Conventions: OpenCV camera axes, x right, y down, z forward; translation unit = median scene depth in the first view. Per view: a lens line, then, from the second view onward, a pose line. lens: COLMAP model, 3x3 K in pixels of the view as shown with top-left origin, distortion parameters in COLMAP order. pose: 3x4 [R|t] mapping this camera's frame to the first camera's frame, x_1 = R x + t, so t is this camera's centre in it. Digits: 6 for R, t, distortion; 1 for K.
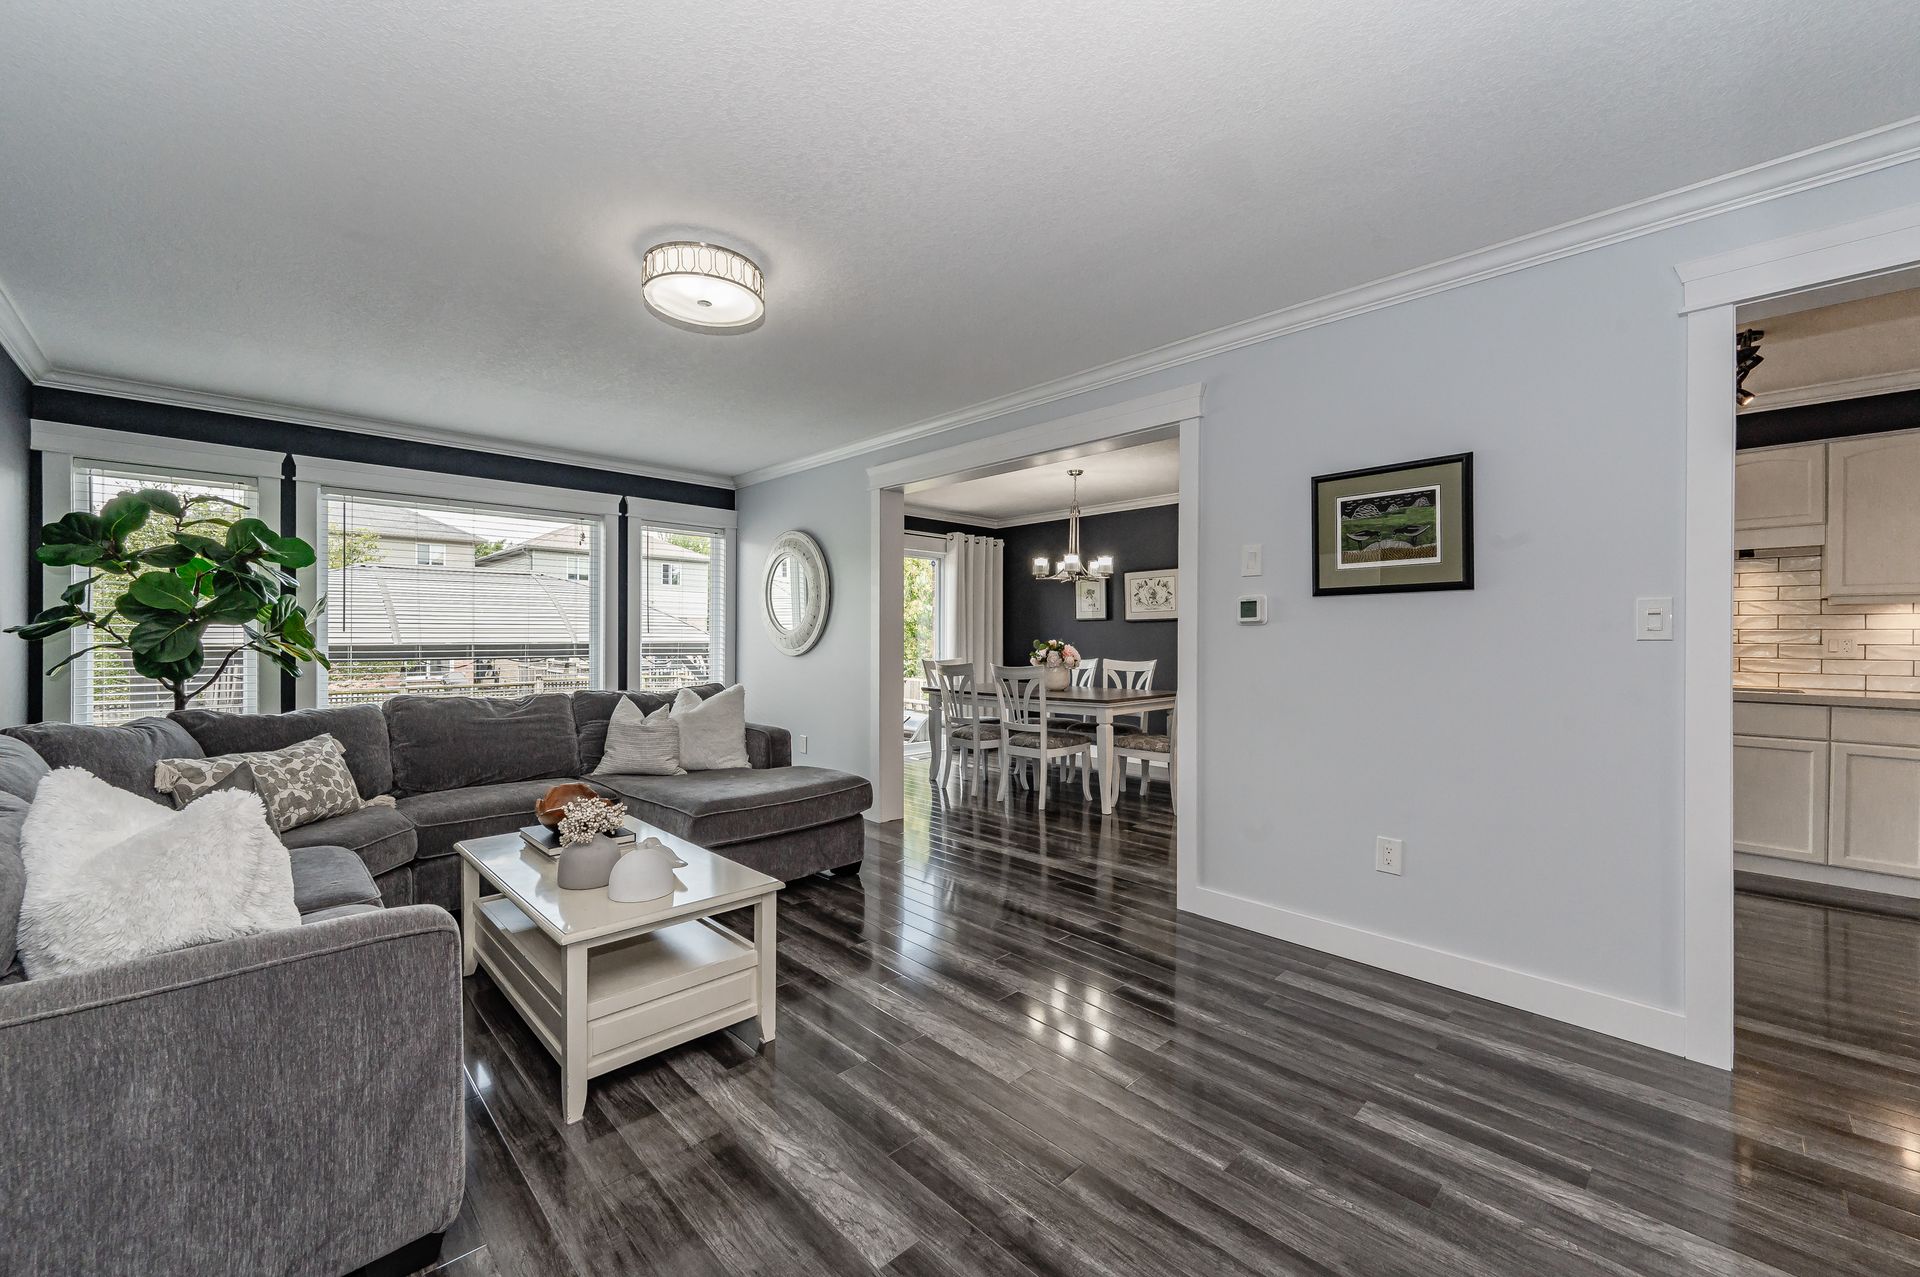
lens RADIAL K [[762.5, 0, 960.0], [0, 762.5, 638.5], [0, 0, 1]] dist [0.001414, 0.000131]
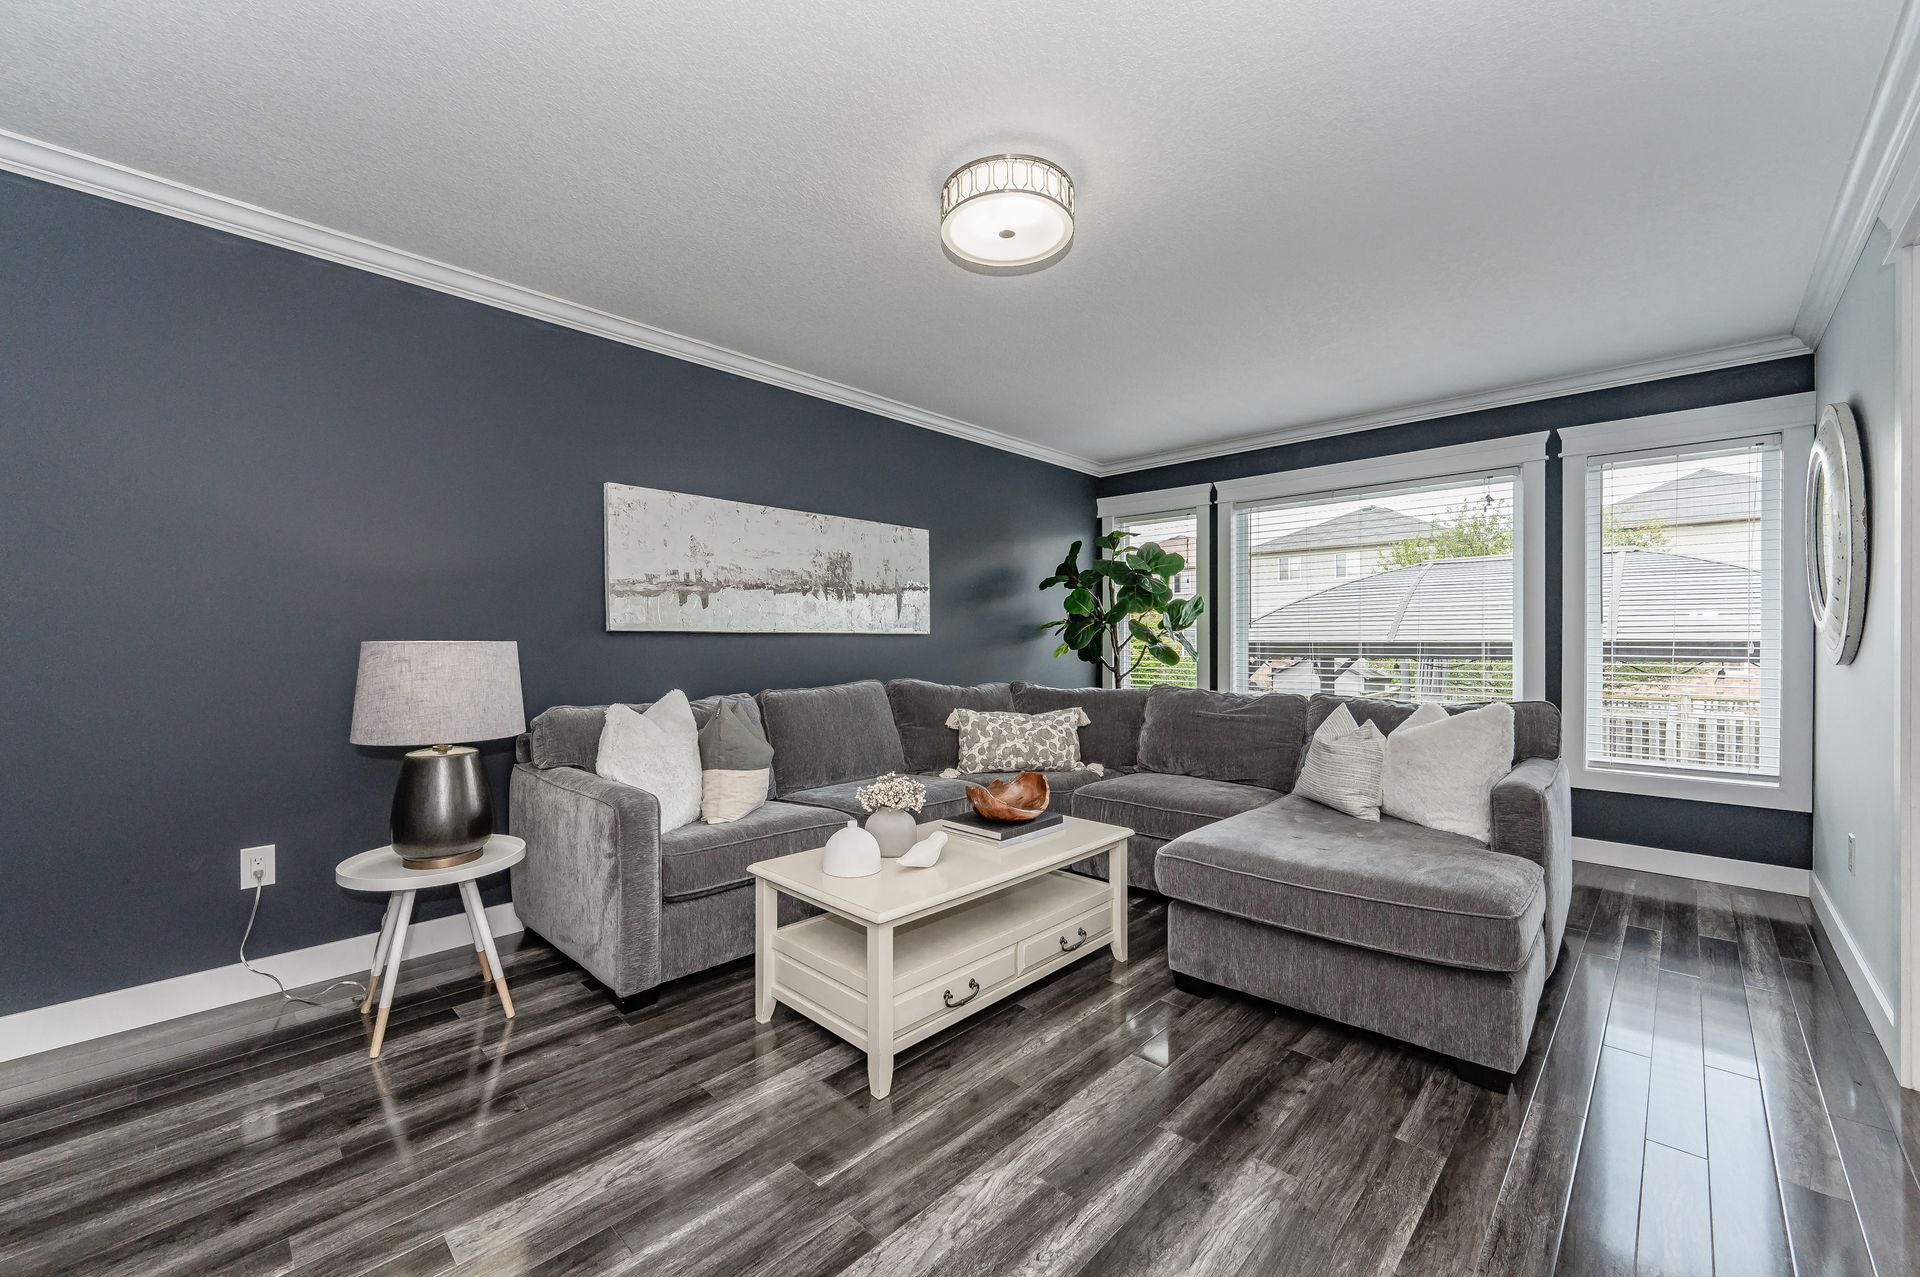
lens RADIAL K [[762.5, 0, 960.0], [0, 762.5, 638.5], [0, 0, 1]] dist [0.001414, 0.000131]
pose [[0.027139, -0.005824, -0.999615, 0.375304], [-0.001839, 0.999981, -0.005876, 0.015939], [0.999630, 0.001998, 0.027128, 0.669635]]
